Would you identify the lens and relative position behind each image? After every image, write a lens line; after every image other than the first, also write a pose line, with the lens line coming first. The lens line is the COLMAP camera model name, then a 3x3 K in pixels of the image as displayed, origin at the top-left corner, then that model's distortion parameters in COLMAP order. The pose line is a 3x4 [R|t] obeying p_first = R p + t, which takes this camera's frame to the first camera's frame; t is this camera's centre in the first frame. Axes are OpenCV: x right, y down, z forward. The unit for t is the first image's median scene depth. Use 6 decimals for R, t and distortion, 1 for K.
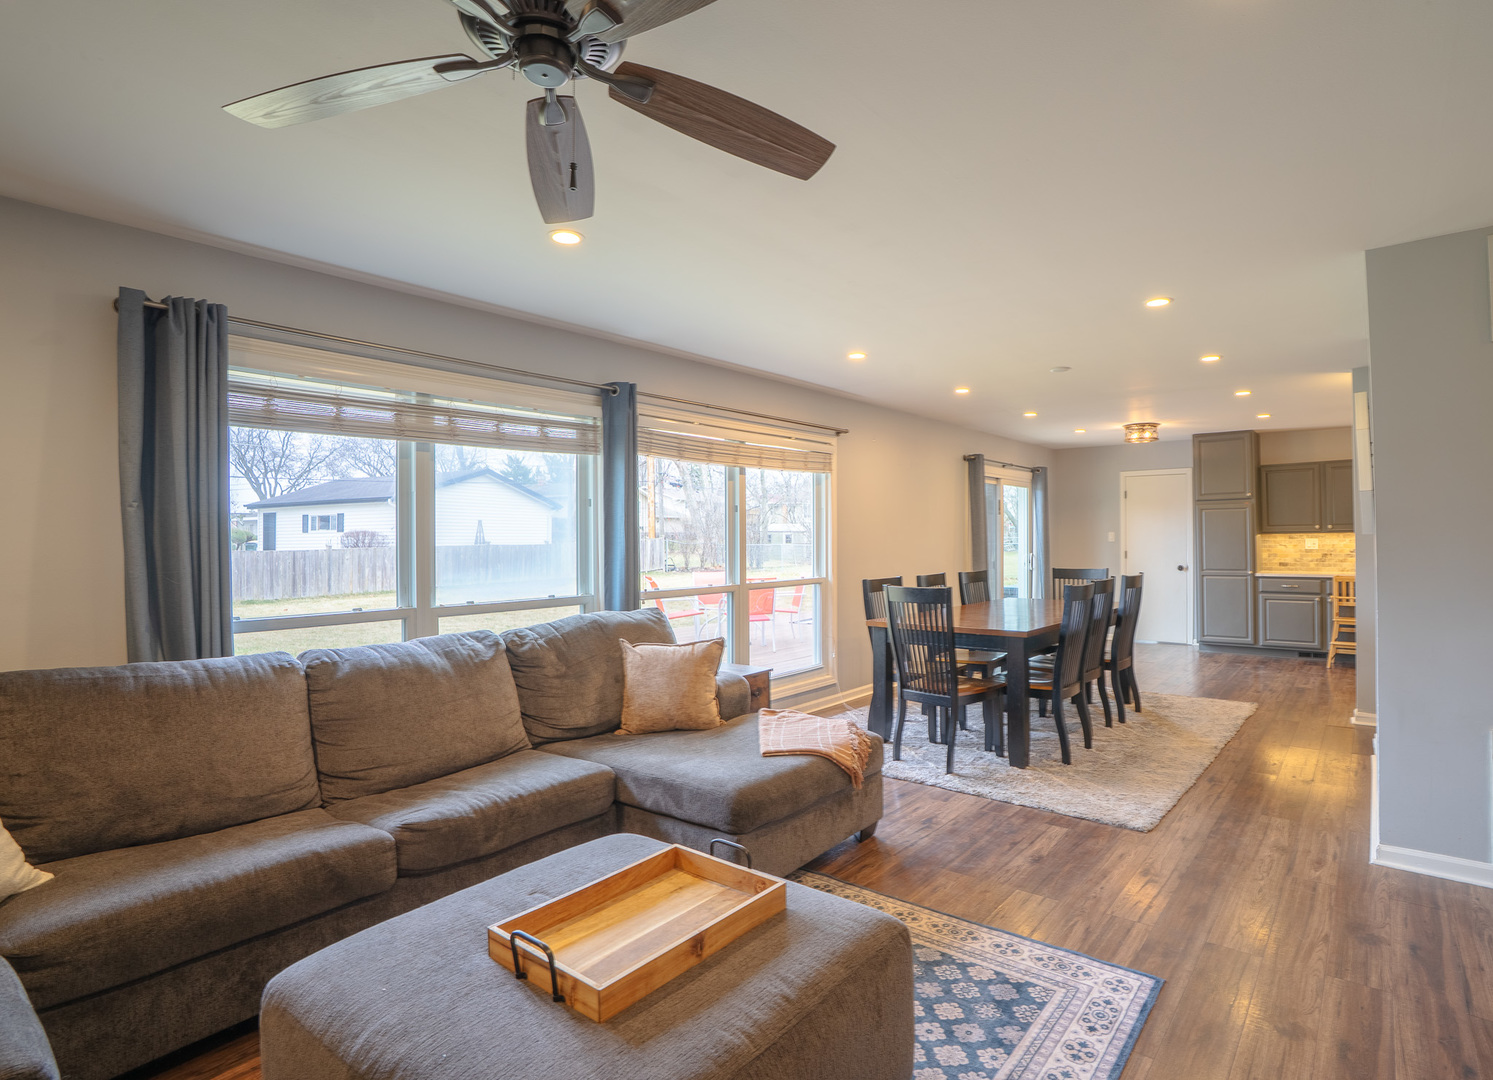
lens RADIAL K [[773.0, 0, 746.5], [0, 773.0, 540.0], [0, 0, 1]] dist [-0.045702, 0.000873]
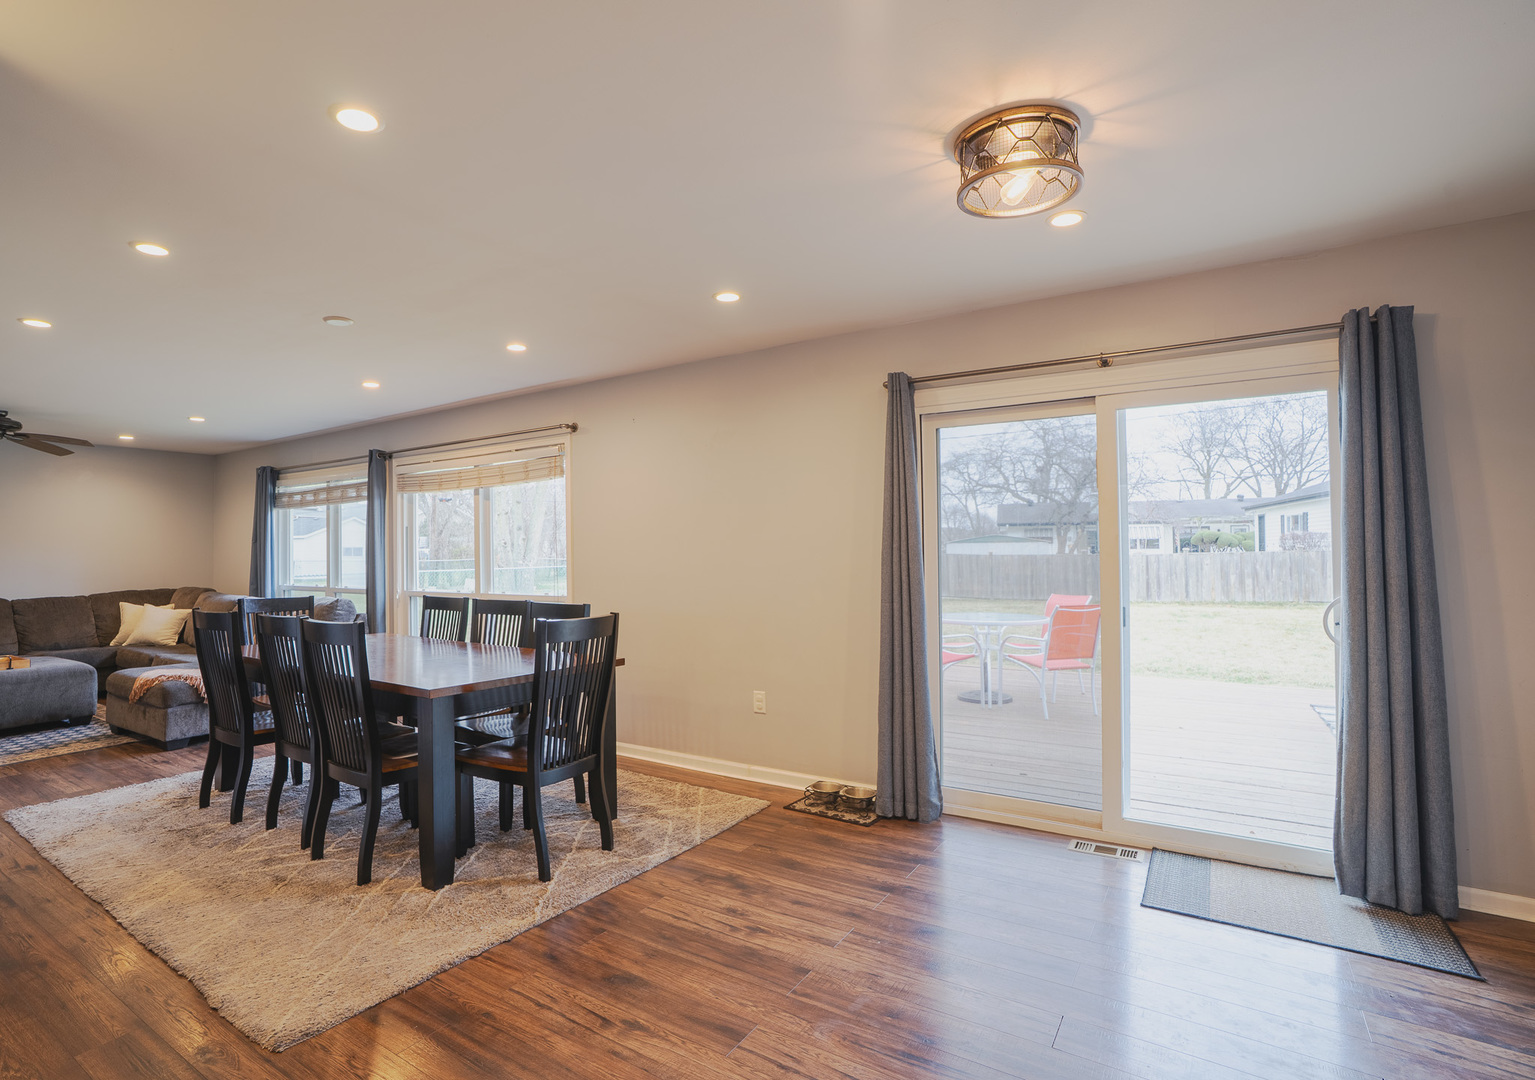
lens RADIAL K [[742.1, 0, 725.5], [0, 742.1, 530.9], [0, 0, 1]] dist [-0.066592, 0.026472]
pose [[0.102575, -0.020953, -0.994505, 1.588917], [0.008300, 0.999761, -0.020207, -0.012215], [0.994691, -0.006181, 0.102724, 1.827941]]
